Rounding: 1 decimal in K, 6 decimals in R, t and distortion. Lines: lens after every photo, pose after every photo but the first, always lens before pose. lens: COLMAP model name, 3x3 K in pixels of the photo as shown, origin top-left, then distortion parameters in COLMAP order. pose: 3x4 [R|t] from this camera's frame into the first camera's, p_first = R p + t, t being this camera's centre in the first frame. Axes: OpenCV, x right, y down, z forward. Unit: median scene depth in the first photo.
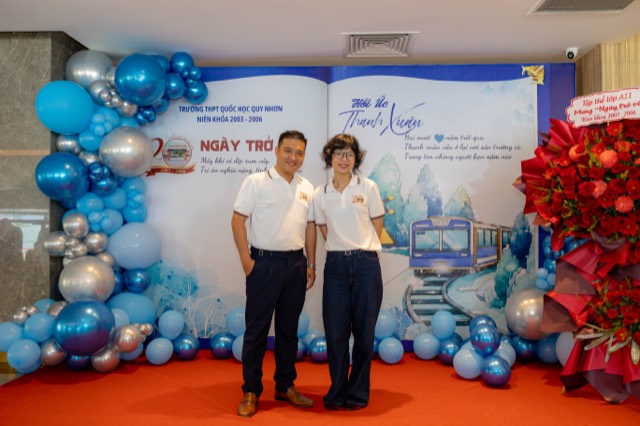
lens RADIAL K [[529.7, 0, 322.5], [0, 529.7, 214.3], [0, 0, 1]] dist [-0.003960, 0.015076]
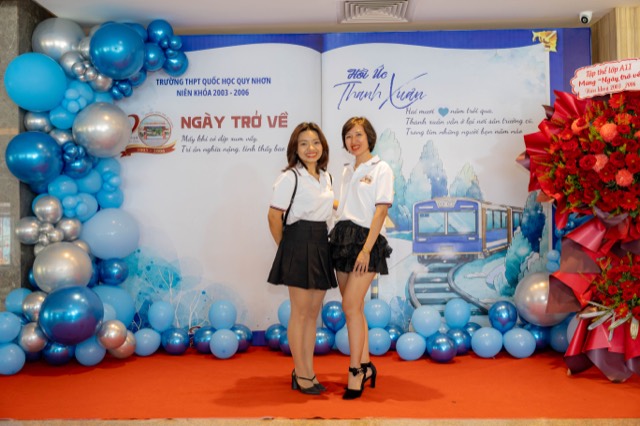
lens RADIAL K [[708.5, 0, 323.1], [0, 708.5, 214.2], [0, 0, 1]] dist [0.017261, 0.000000]
pose [[0.999806, -0.012177, 0.015463, -0.008420], [0.012093, 0.999912, 0.005467, 0.025425], [-0.015529, -0.005279, 0.999865, -0.230507]]
